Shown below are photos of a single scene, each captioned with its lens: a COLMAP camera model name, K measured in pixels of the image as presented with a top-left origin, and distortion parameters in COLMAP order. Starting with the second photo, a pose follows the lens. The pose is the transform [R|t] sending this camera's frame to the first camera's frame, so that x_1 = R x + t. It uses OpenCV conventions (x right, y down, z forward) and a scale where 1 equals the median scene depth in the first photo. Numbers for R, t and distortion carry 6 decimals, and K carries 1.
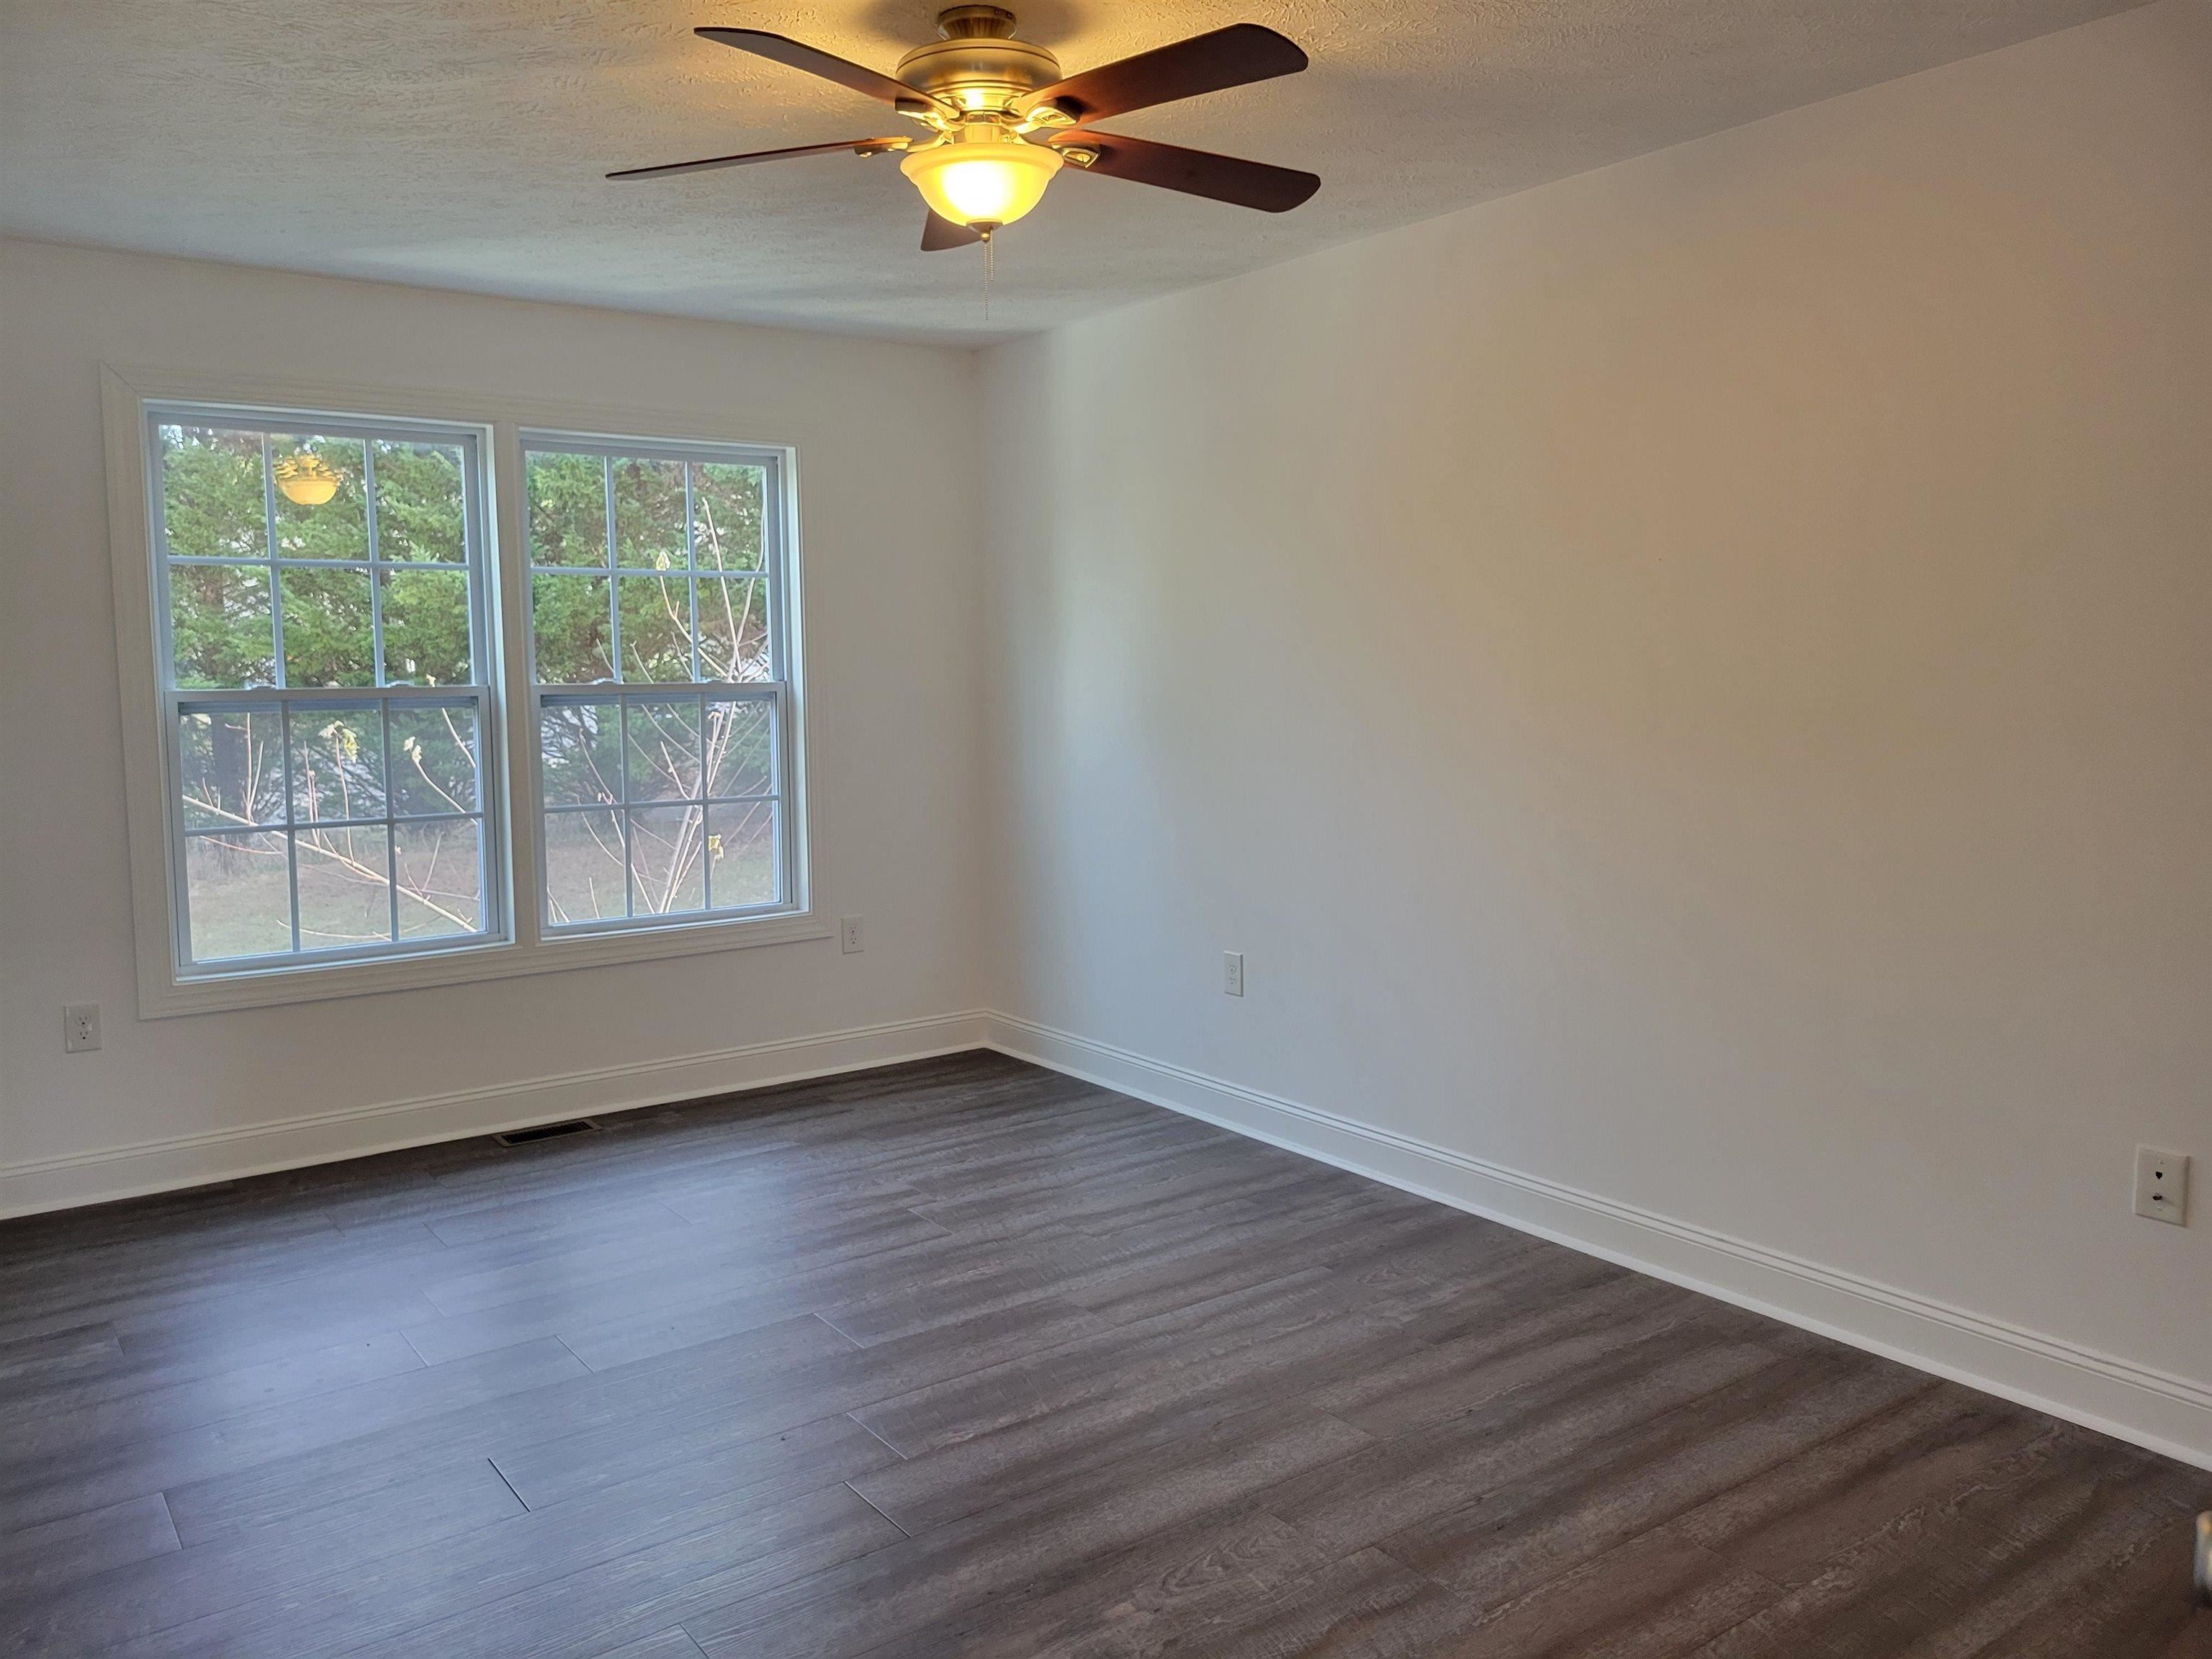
lens RADIAL K [[1665.5, 0, 1092.5], [0, 1665.5, 821.6], [0, 0, 1]] dist [0.042800, -0.019902]
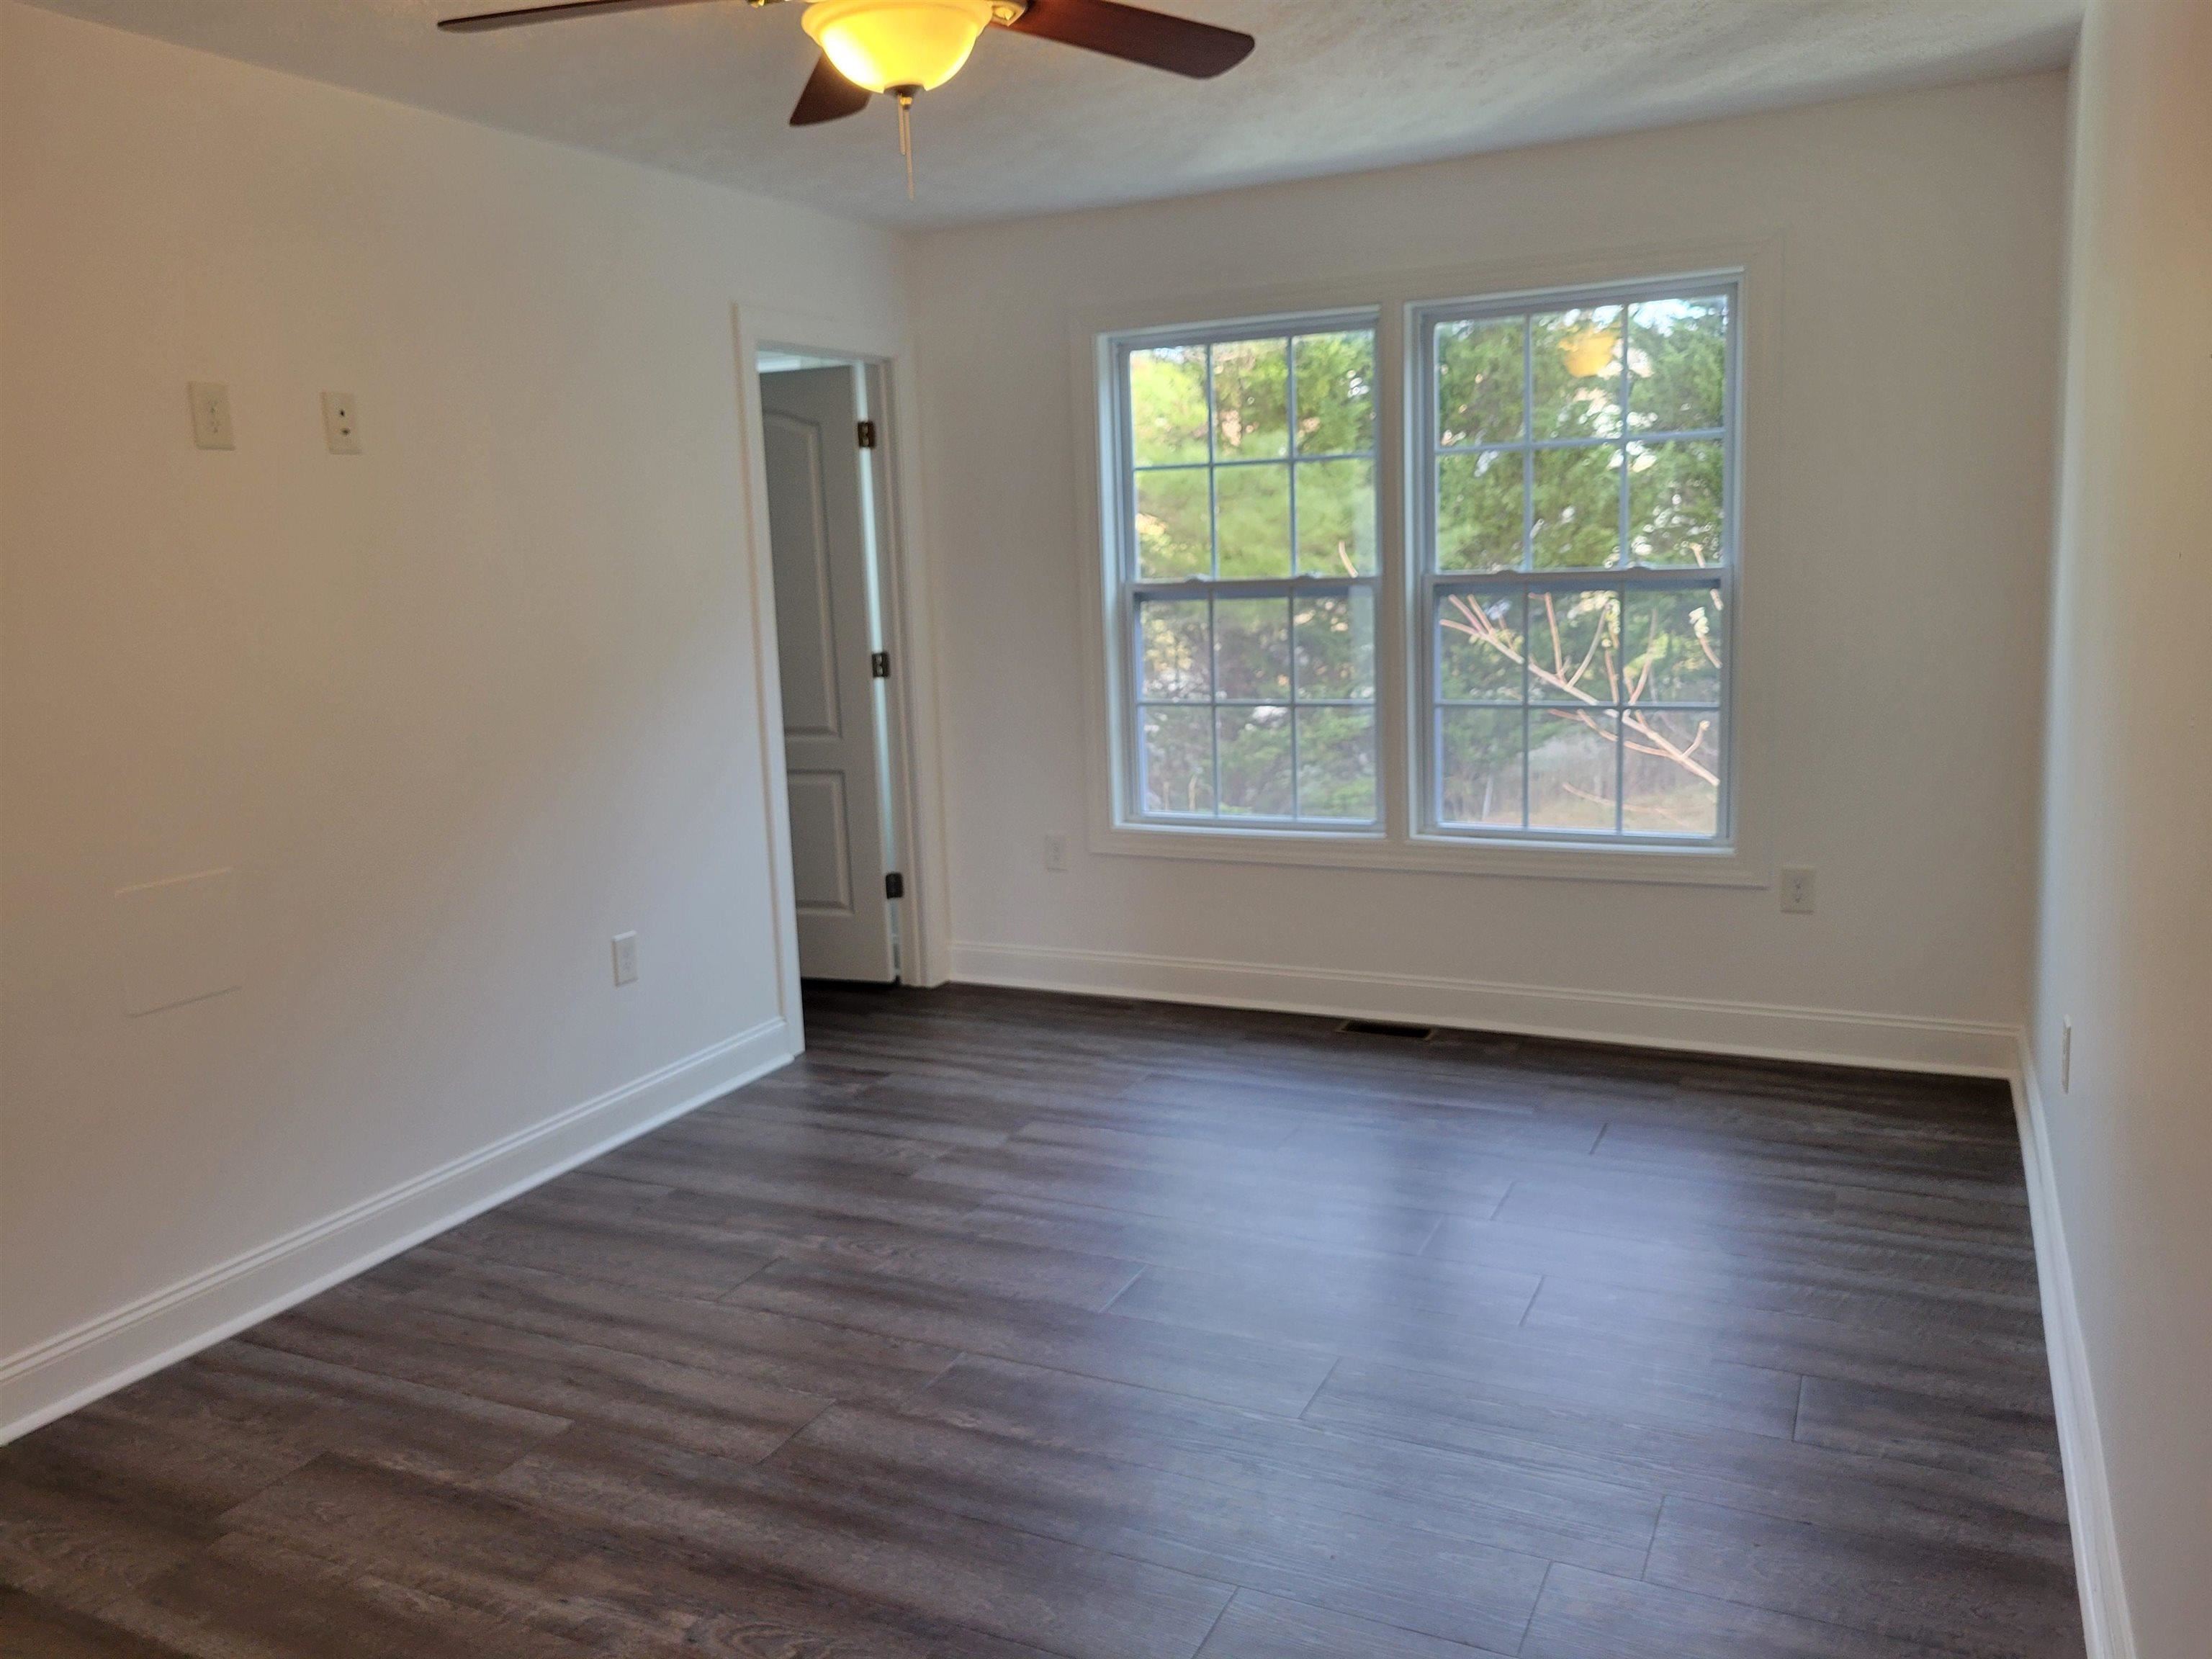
lens RADIAL K [[1665.5, 0, 1092.9], [0, 1665.5, 825.8], [0, 0, 1]] dist [0.042800, -0.019902]
pose [[0.471362, 0.135893, -0.871408, 0.613235], [-0.057840, 0.990694, 0.123208, -0.064278], [0.880041, -0.007674, 0.474835, 0.539595]]
